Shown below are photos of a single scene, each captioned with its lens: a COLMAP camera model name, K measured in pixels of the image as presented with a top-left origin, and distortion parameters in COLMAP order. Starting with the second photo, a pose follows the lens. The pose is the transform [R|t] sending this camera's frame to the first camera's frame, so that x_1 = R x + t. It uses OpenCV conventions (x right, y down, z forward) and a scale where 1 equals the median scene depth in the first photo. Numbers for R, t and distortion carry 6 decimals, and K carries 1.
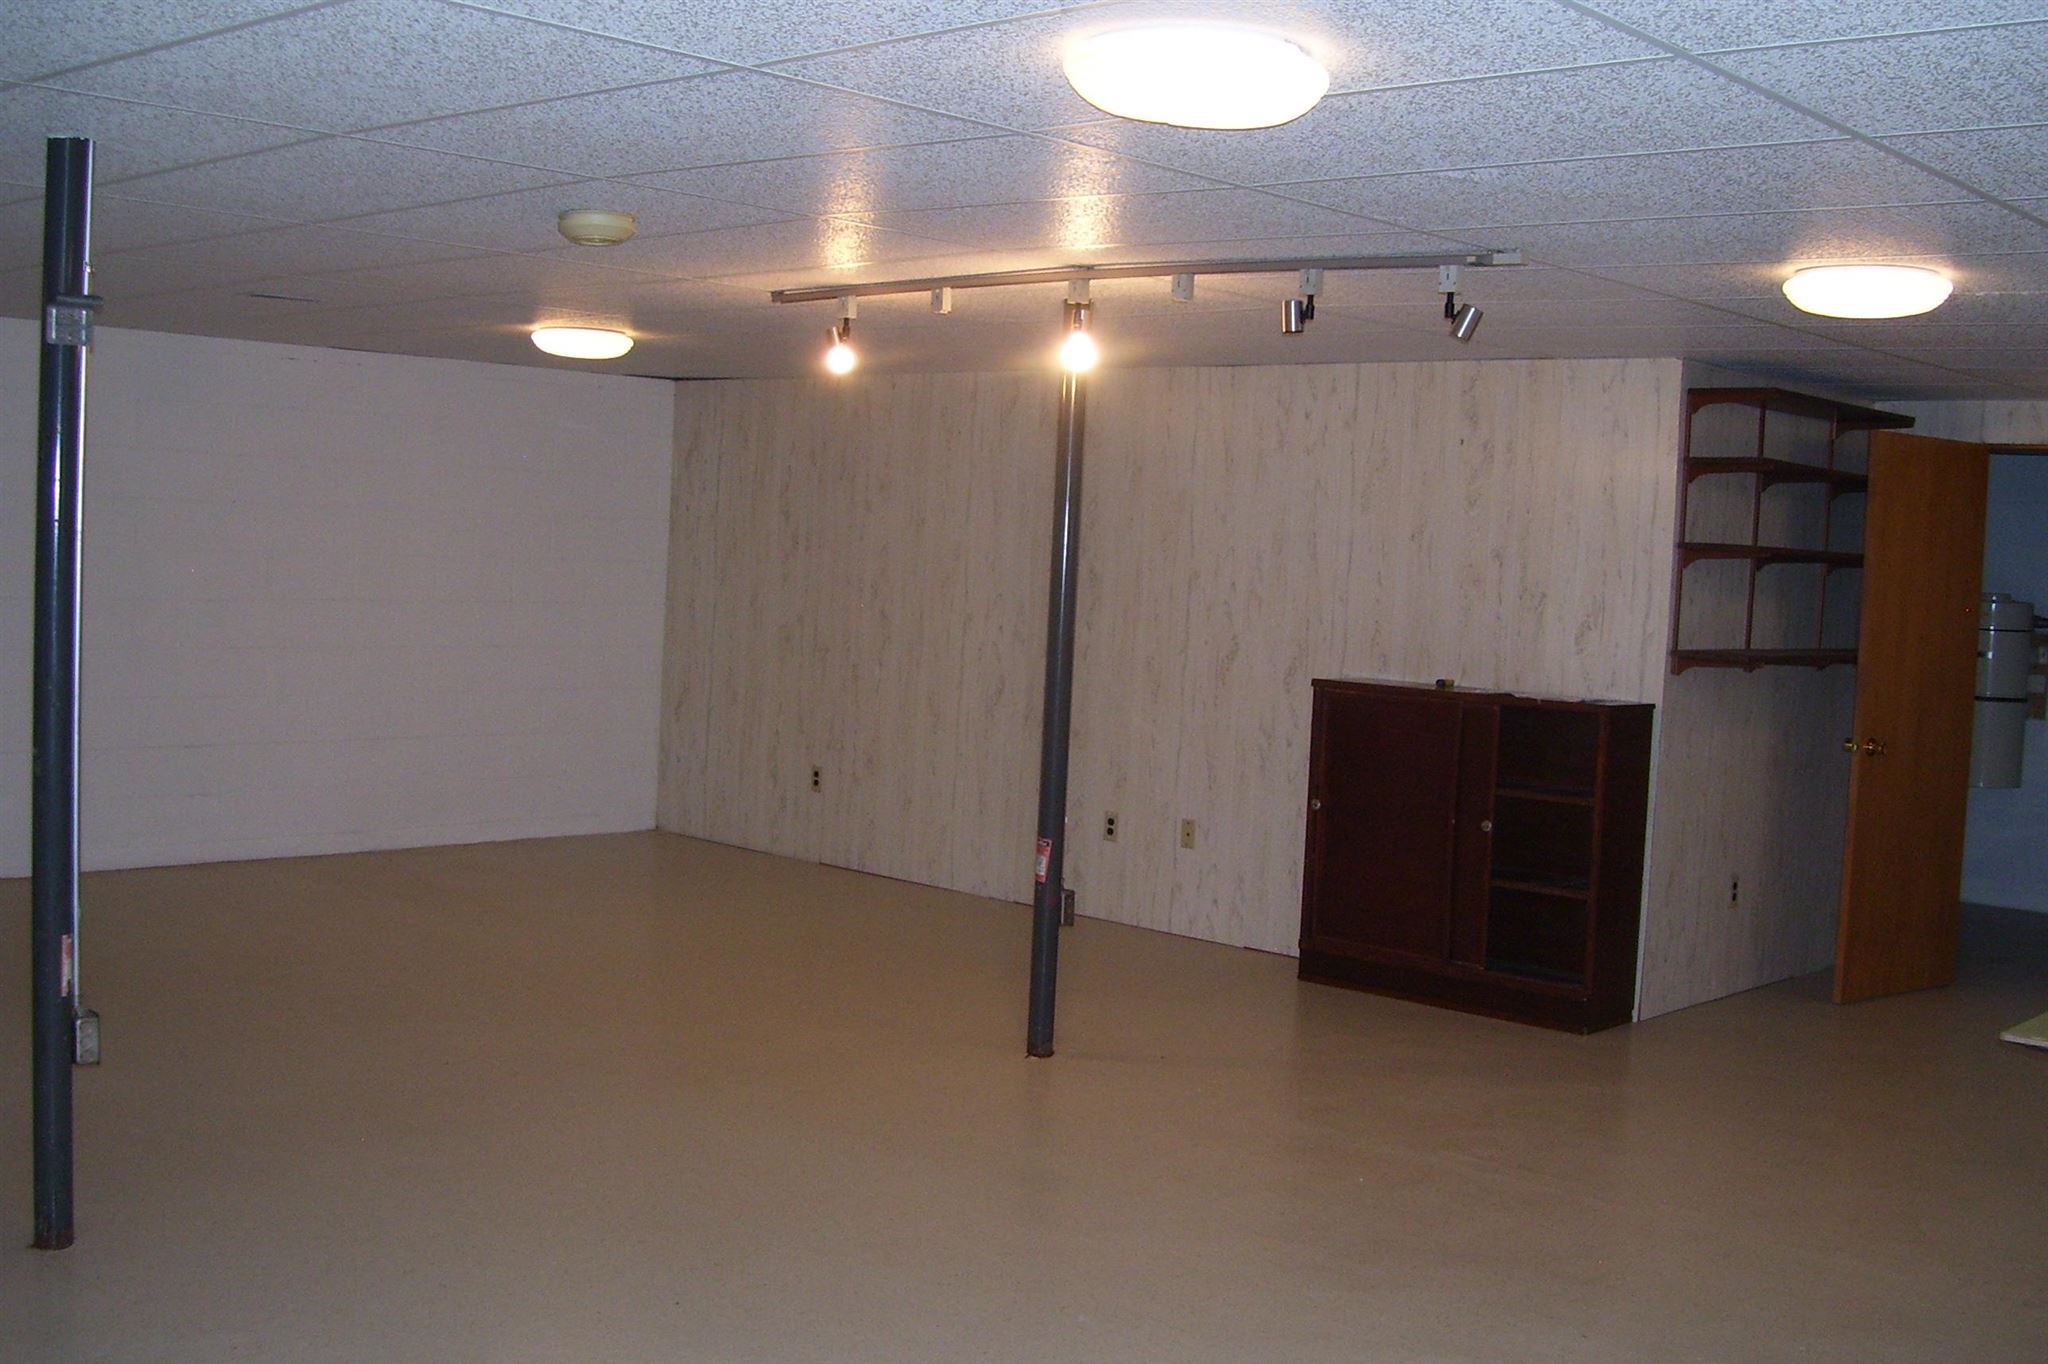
lens RADIAL K [[2226.2, 0, 1024.0], [0, 2226.2, 682.0], [0, 0, 1]] dist [-0.129410, 0.012160]
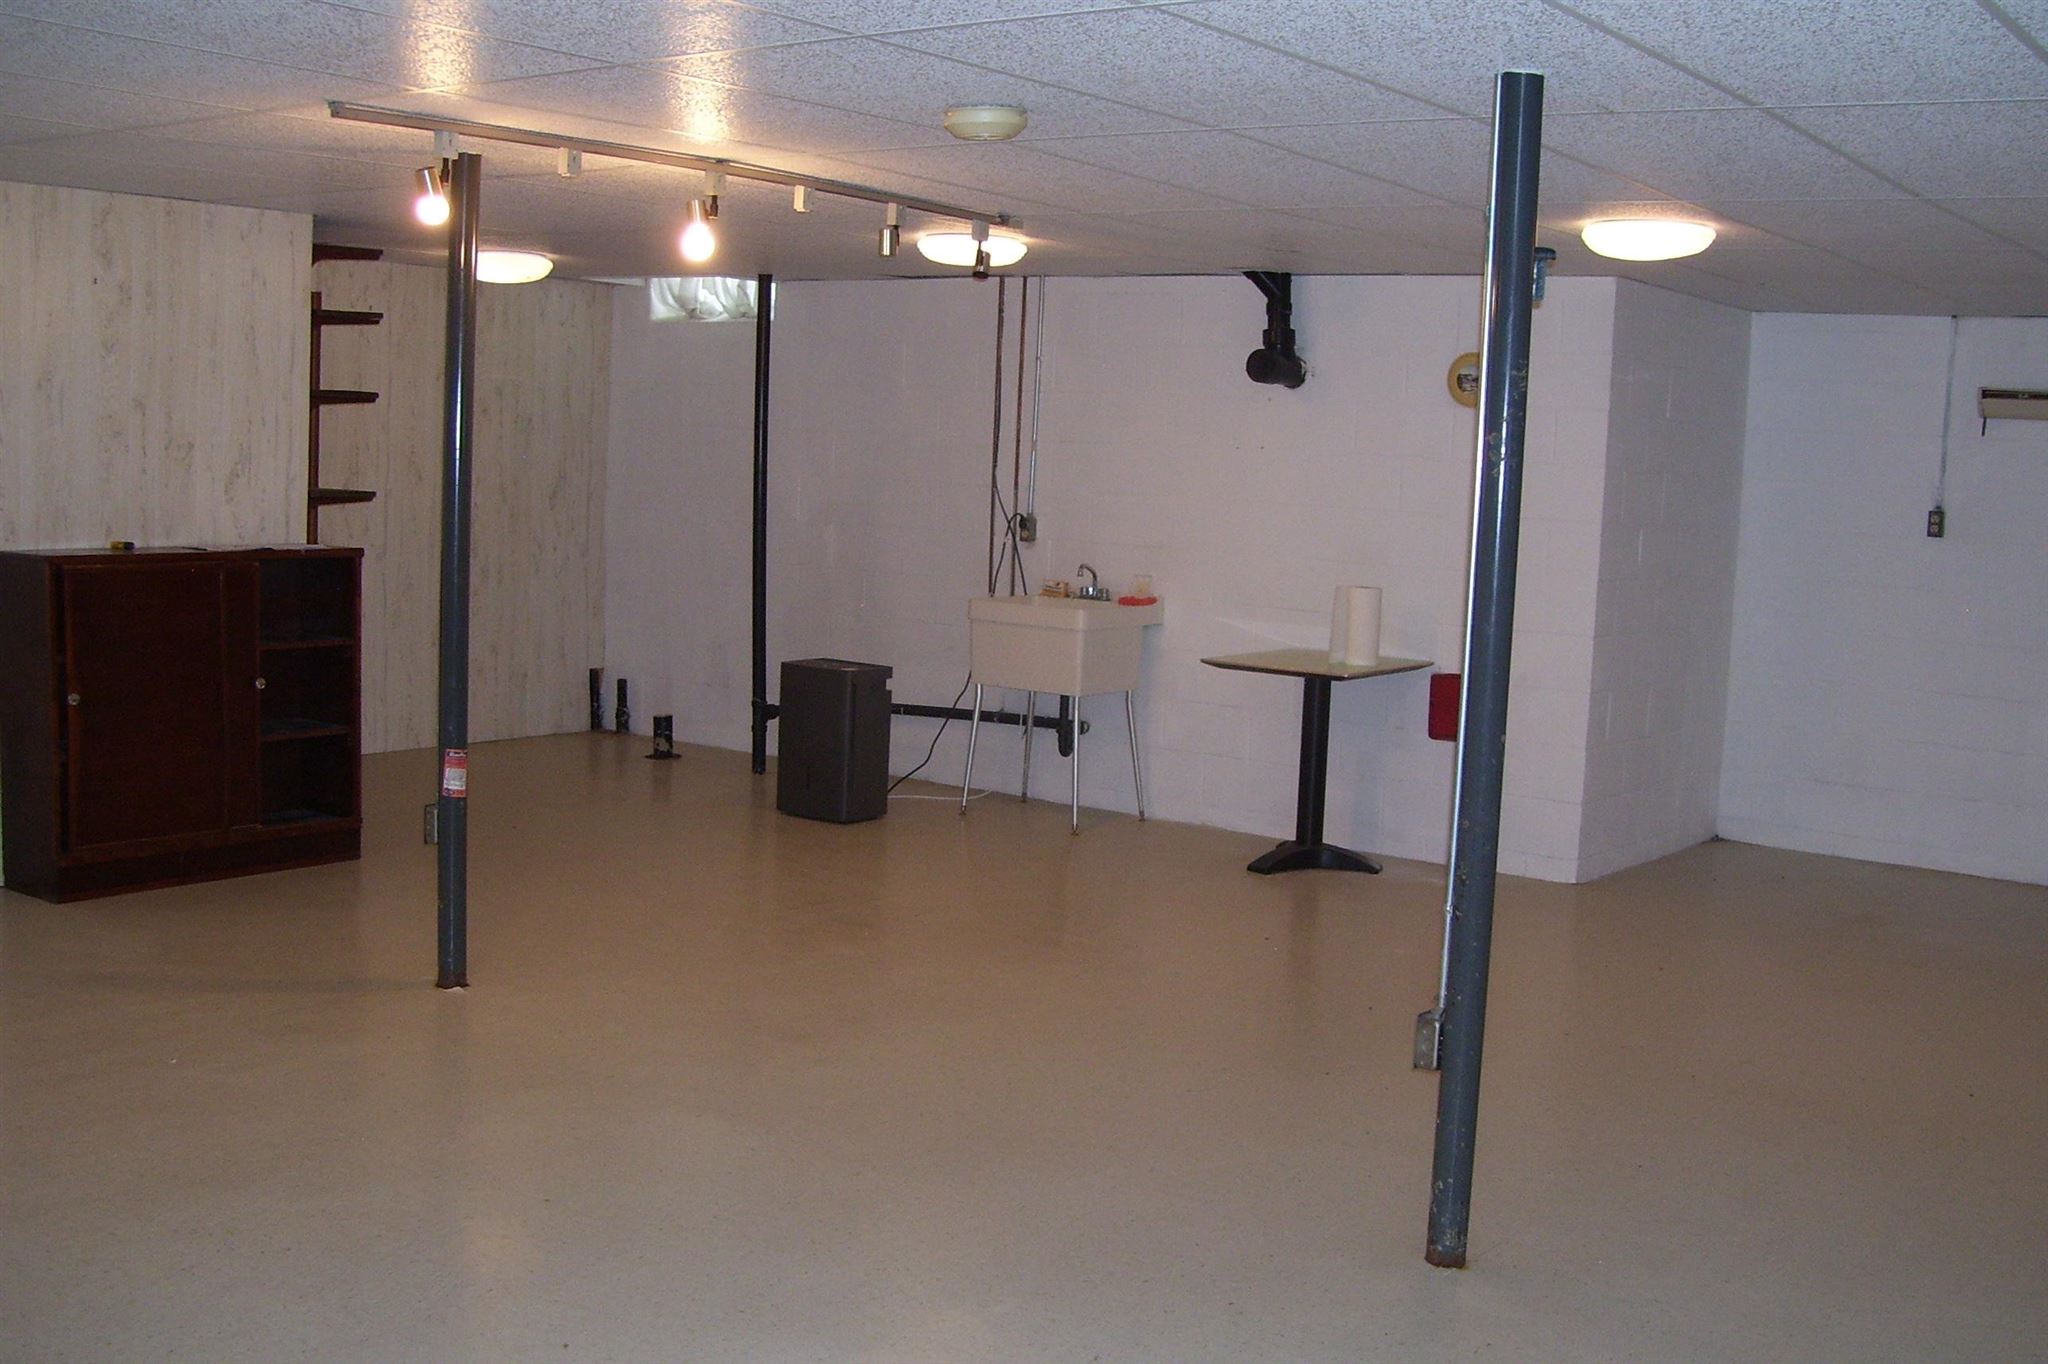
lens RADIAL K [[2226.2, 0, 1024.0], [0, 2226.2, 682.0], [0, 0, 1]] dist [-0.129410, 0.012160]
pose [[-0.075307, -0.157742, 0.984605, -0.763630], [0.017439, 0.987049, 0.159467, -0.084110], [-0.997008, 0.029179, -0.071581, 0.713861]]
